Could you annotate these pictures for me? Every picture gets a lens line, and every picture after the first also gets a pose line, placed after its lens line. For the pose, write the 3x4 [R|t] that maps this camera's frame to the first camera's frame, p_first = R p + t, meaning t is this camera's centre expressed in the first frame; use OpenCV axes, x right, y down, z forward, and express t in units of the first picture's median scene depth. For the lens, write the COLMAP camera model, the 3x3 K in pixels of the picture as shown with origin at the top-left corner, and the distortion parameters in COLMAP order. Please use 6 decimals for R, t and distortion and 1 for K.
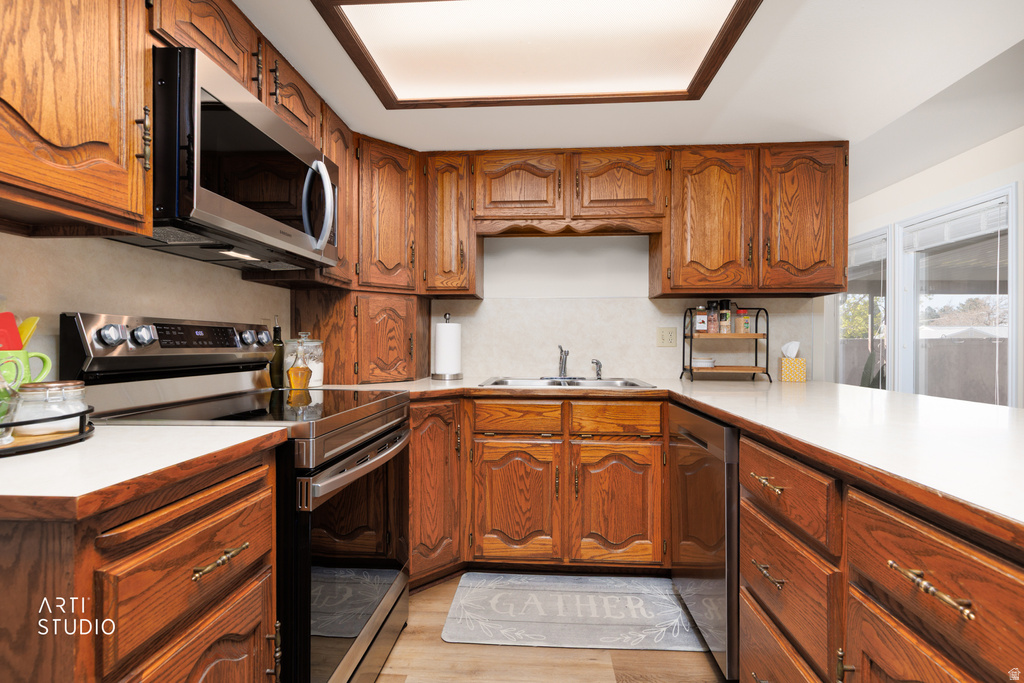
lens RADIAL K [[458.4, 0, 513.5], [0, 458.4, 342.4], [0, 0, 1]] dist [0.003631, -0.000065]
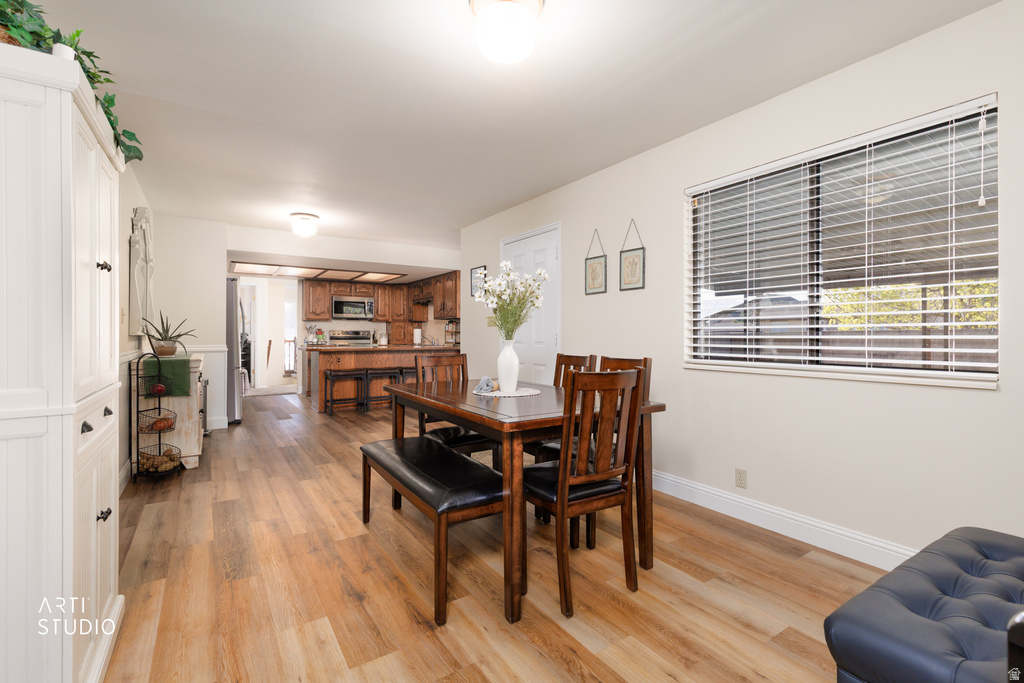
lens RADIAL K [[457.5, 0, 513.6], [0, 457.5, 338.6], [0, 0, 1]] dist [0.006278, -0.000041]
pose [[0.607206, 0.005123, -0.794528, 3.436772], [0.002820, 0.999959, 0.008603, 0.008406], [0.794540, -0.007465, 0.607167, -0.600915]]
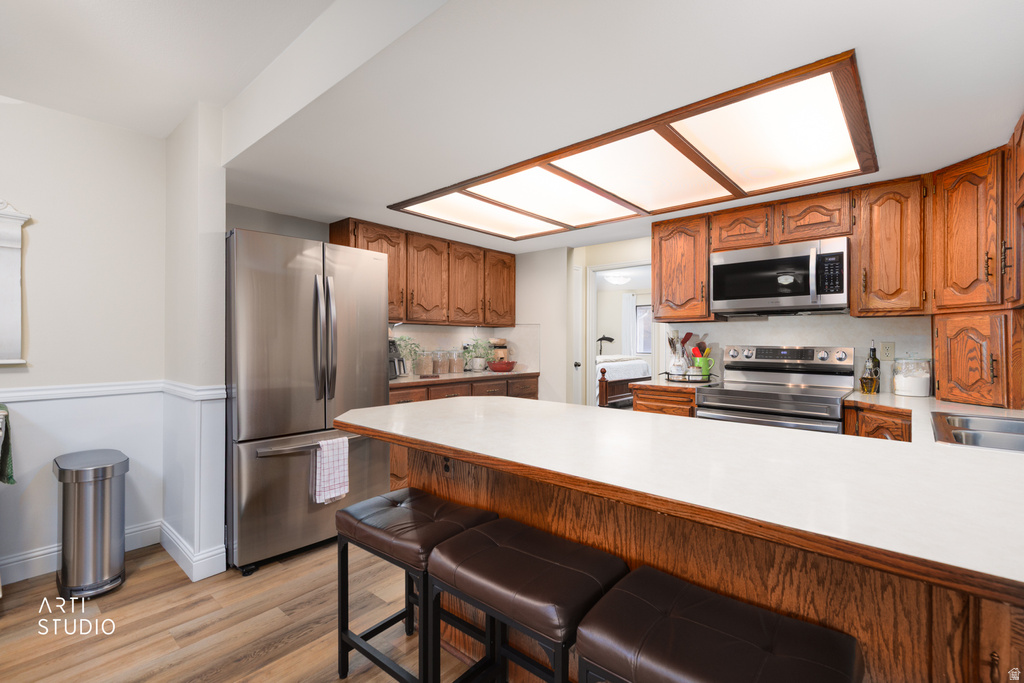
lens RADIAL K [[457.5, 0, 513.6], [0, 457.5, 338.6], [0, 0, 1]] dist [0.006278, -0.000041]
pose [[-0.600243, -0.007388, -0.799783, 1.092907], [-0.003902, 0.999972, -0.006309, -0.041791], [0.799808, -0.000667, -0.600256, 0.817176]]
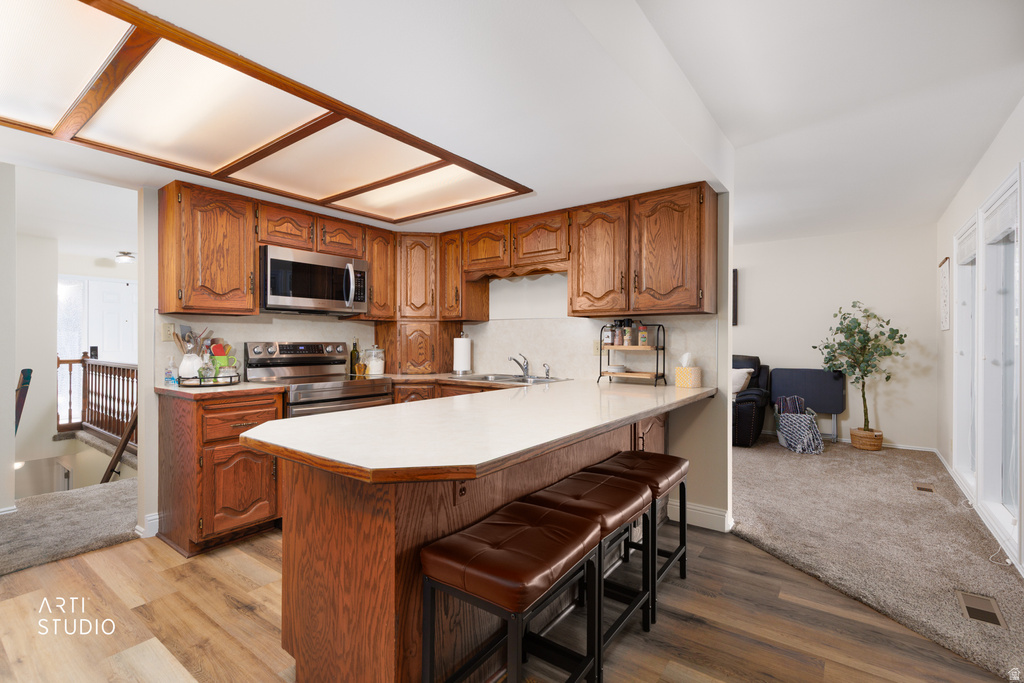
lens RADIAL K [[457.5, 0, 513.6], [0, 457.5, 338.6], [0, 0, 1]] dist [0.006278, -0.000041]
pose [[0.841290, -0.003411, -0.540574, 0.938872], [-0.000149, 0.999979, -0.006542, -0.032986], [0.540585, 0.005584, 0.841271, -0.232155]]
